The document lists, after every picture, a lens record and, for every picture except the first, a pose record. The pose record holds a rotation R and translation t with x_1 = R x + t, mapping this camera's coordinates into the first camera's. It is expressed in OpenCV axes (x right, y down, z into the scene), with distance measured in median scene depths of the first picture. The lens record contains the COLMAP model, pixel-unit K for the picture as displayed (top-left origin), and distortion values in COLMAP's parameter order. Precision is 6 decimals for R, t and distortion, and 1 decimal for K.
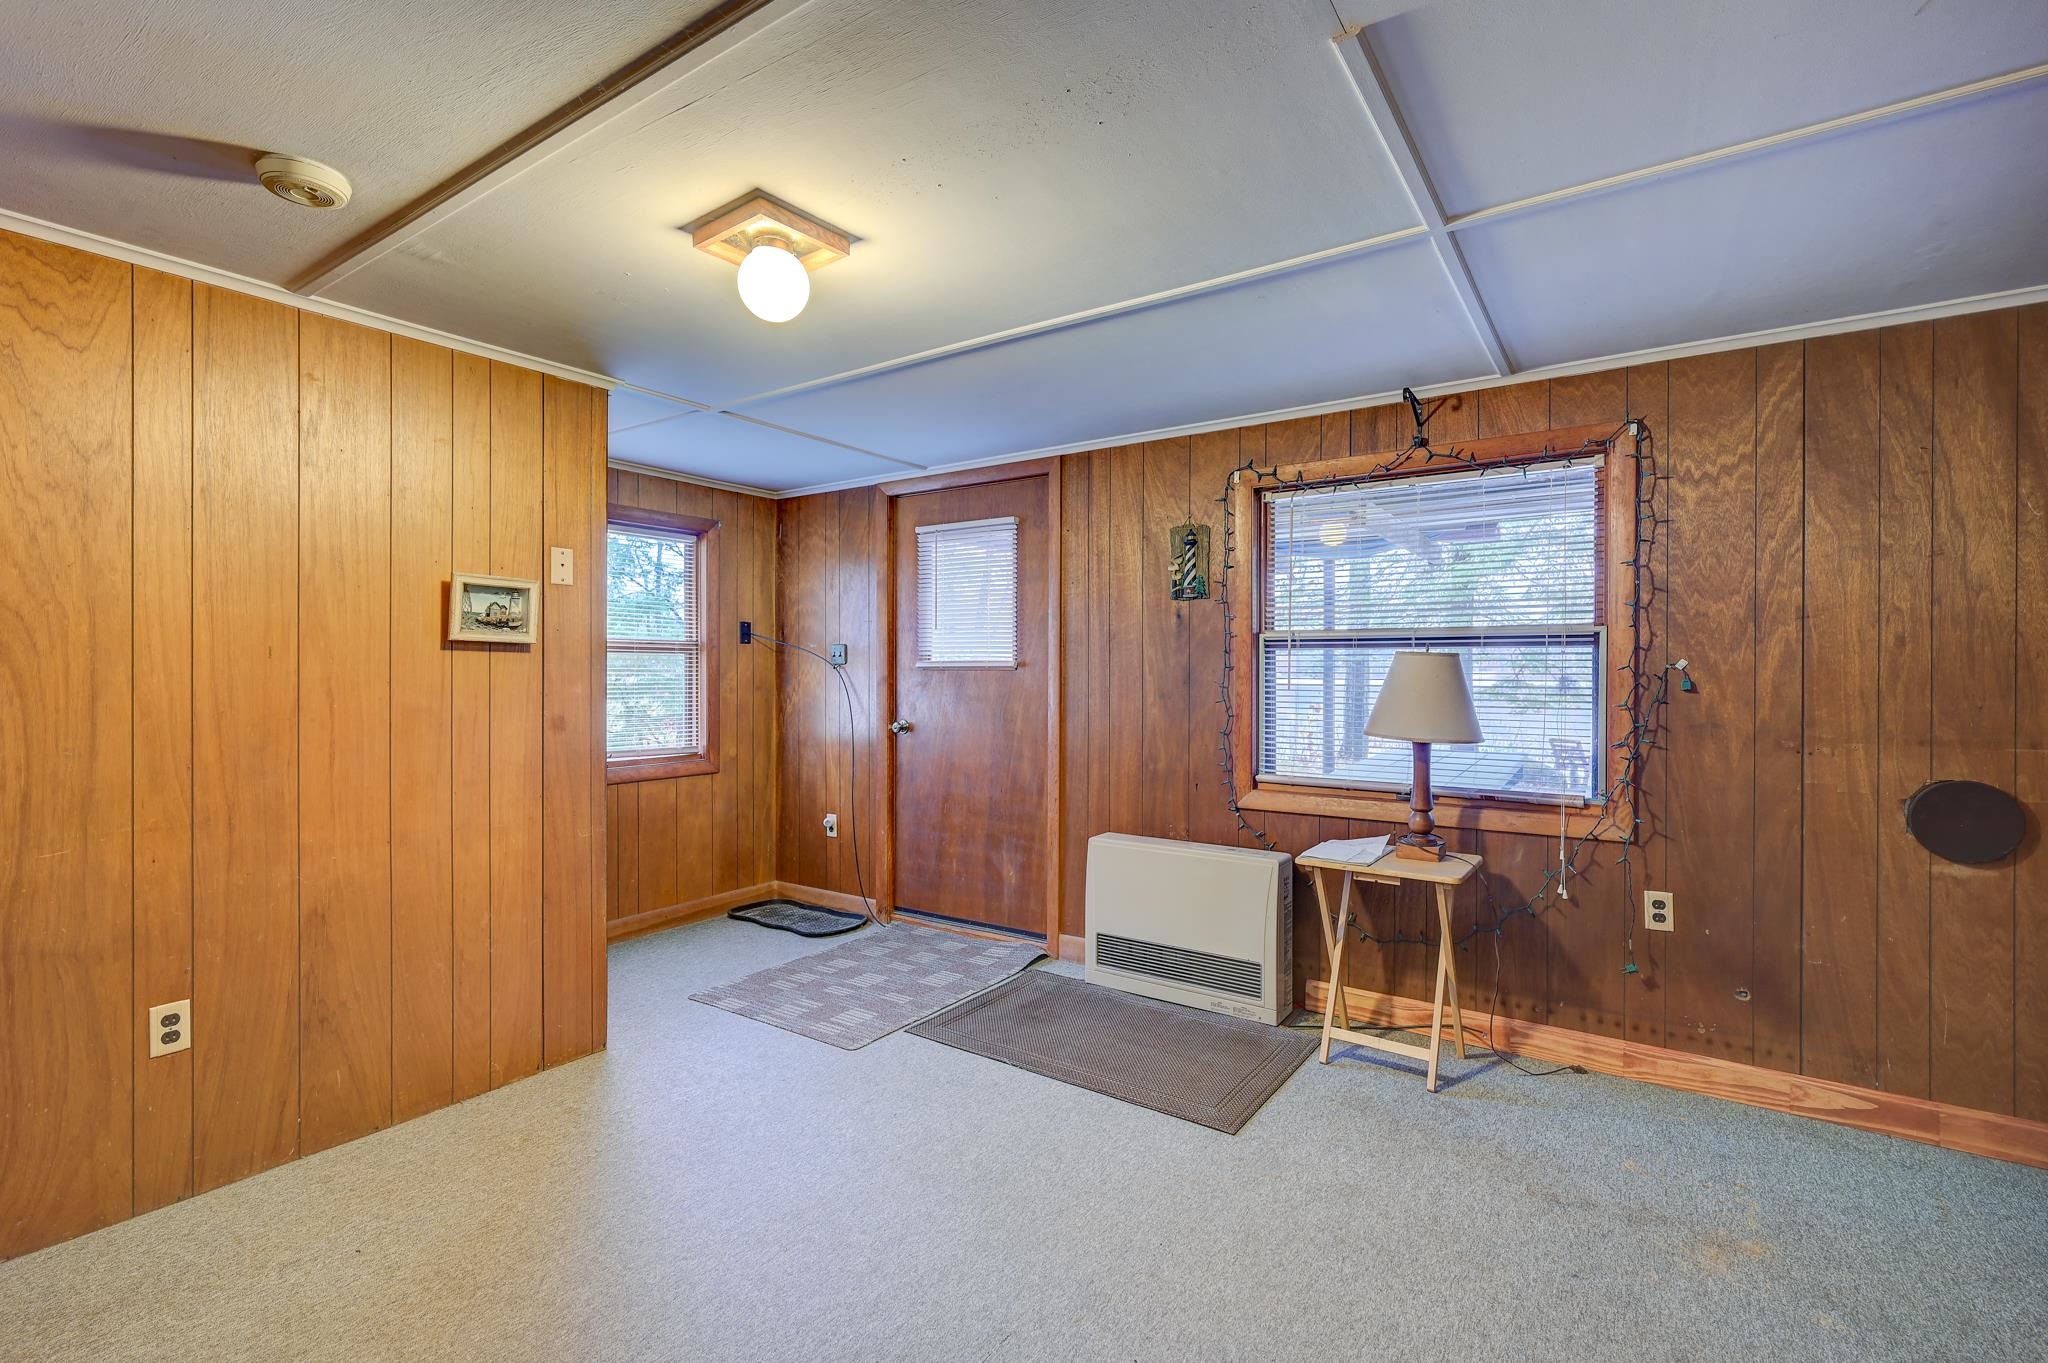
lens RADIAL K [[900.9, 0, 1027.1], [0, 900.9, 674.9], [0, 0, 1]] dist [0.000367, 0.000404]
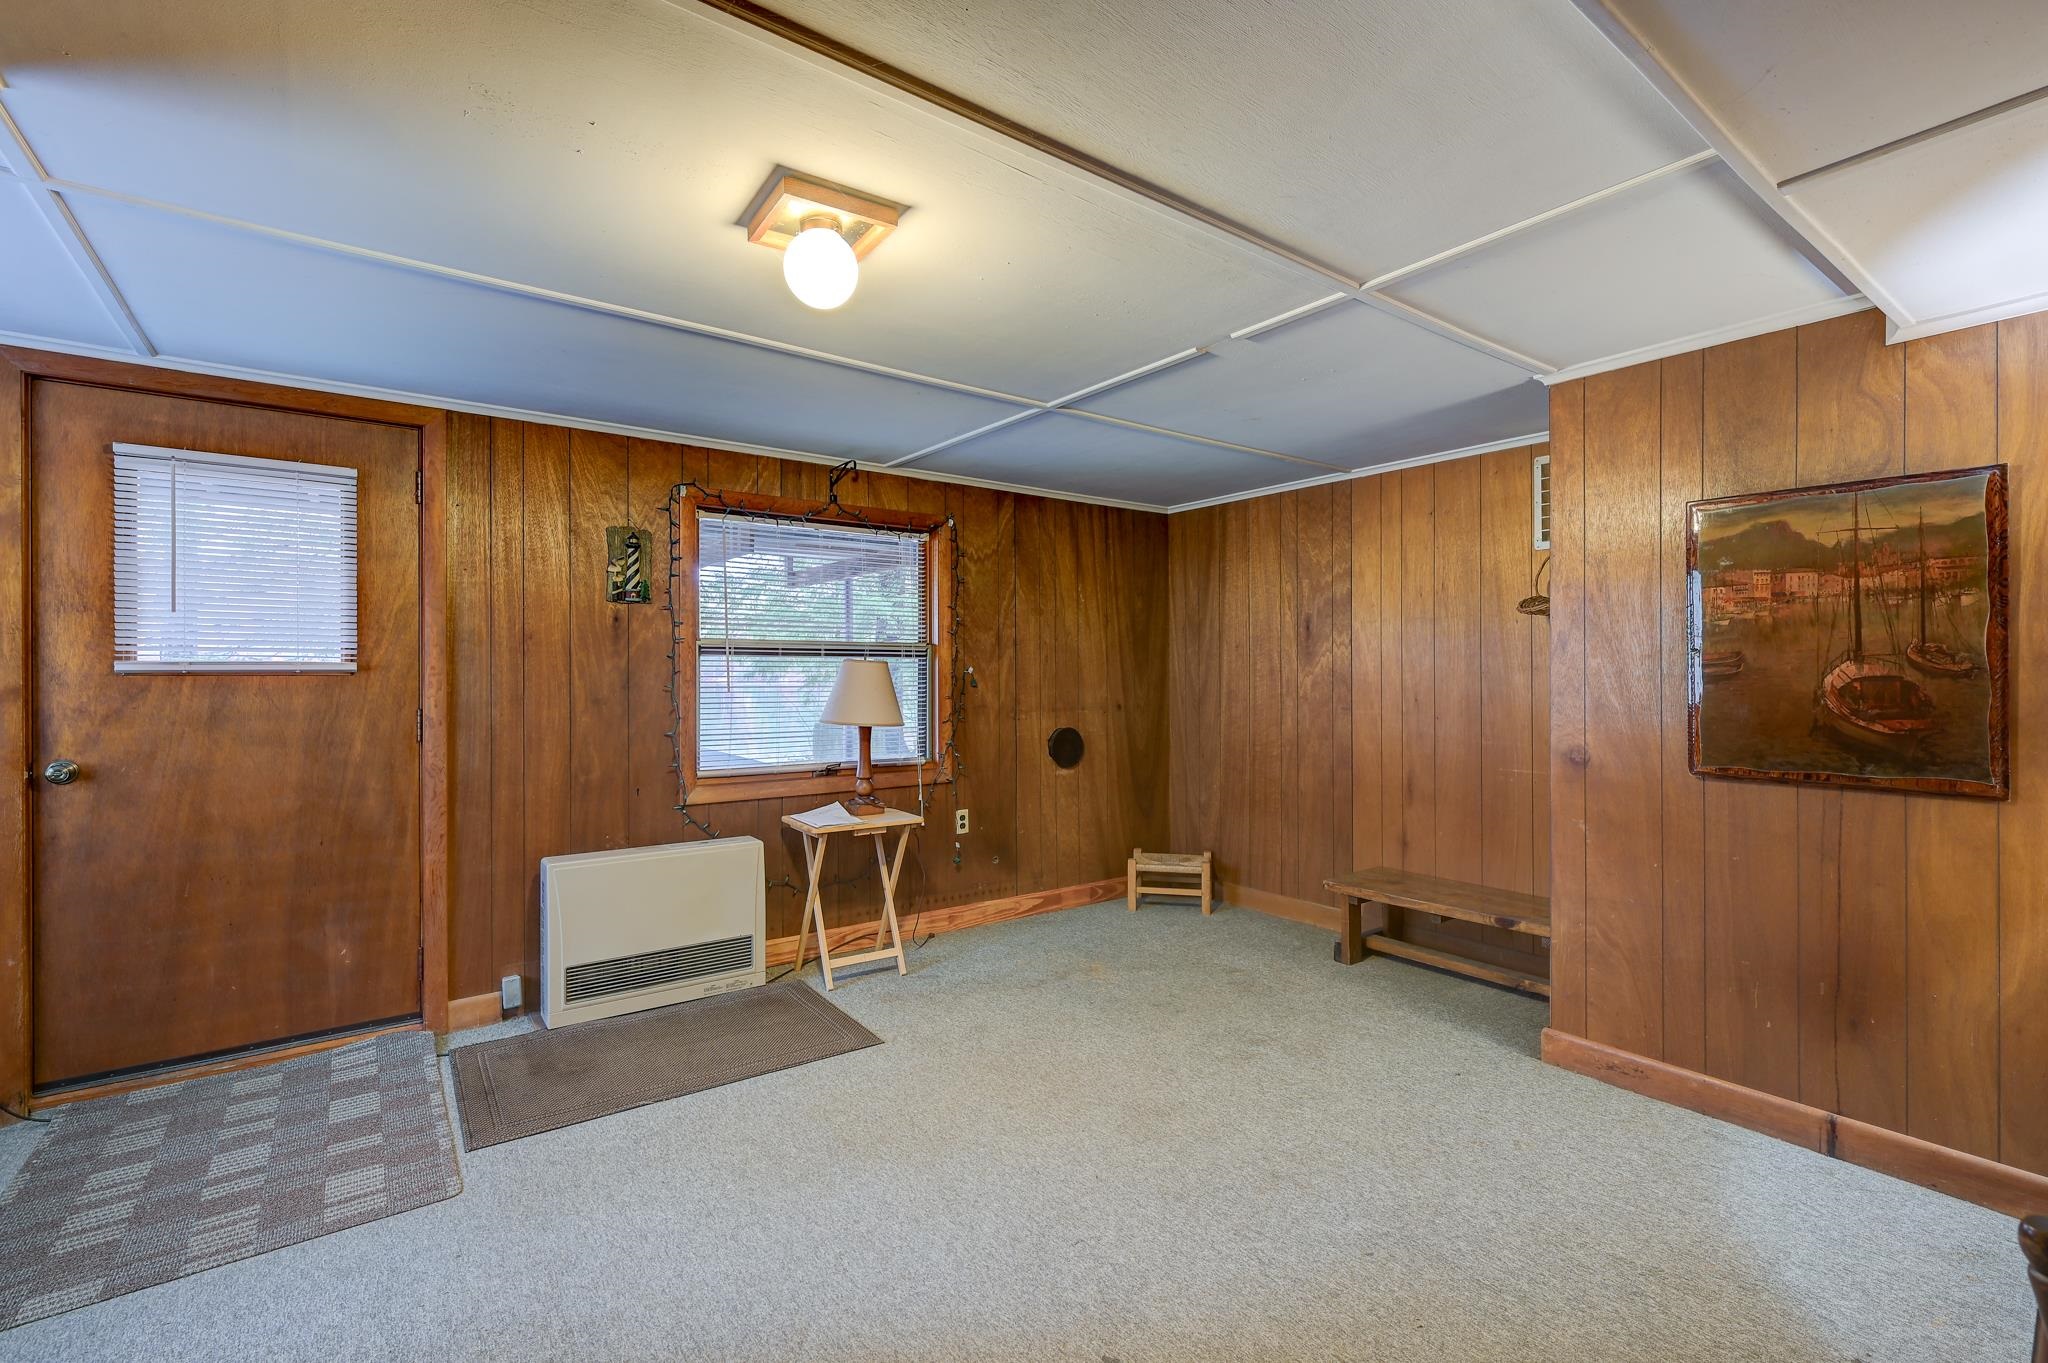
lens RADIAL K [[900.9, 0, 1027.1], [0, 900.9, 674.9], [0, 0, 1]] dist [0.000367, 0.000404]
pose [[0.335840, -0.002442, 0.941916, -0.649429], [0.007562, 0.999971, -0.000104, -0.001781], [-0.941889, 0.007158, 0.335849, 0.280448]]
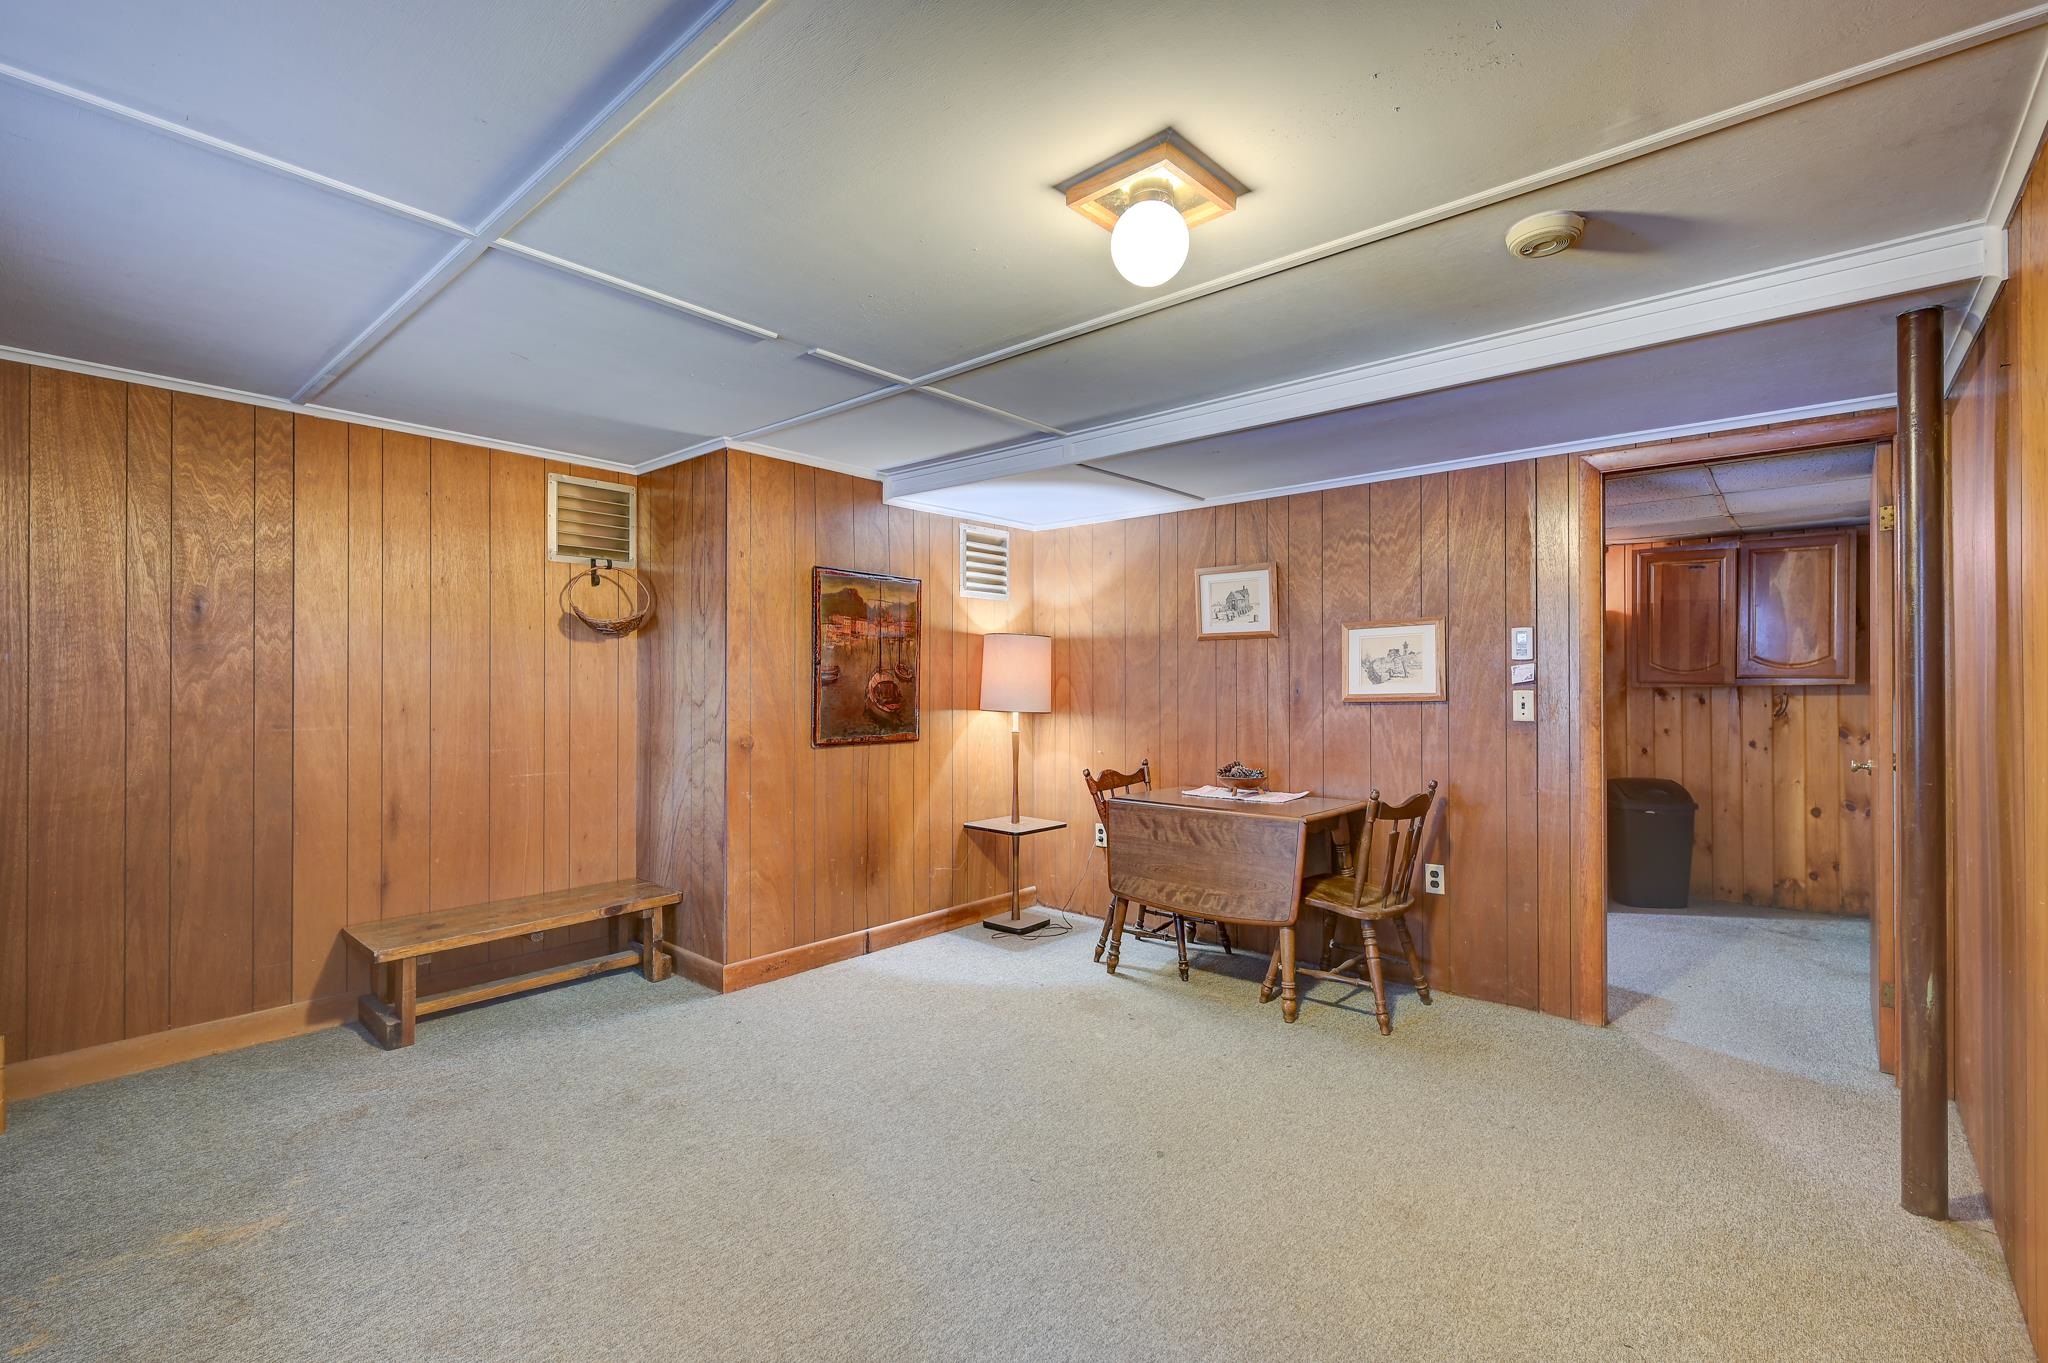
lens RADIAL K [[900.9, 0, 1027.1], [0, 900.9, 674.9], [0, 0, 1]] dist [0.000367, 0.000404]
pose [[-0.991615, -0.001636, 0.129219, -0.163059], [-0.001839, 0.999997, -0.001451, -0.003495], [-0.129216, -0.001676, -0.991615, 1.114871]]
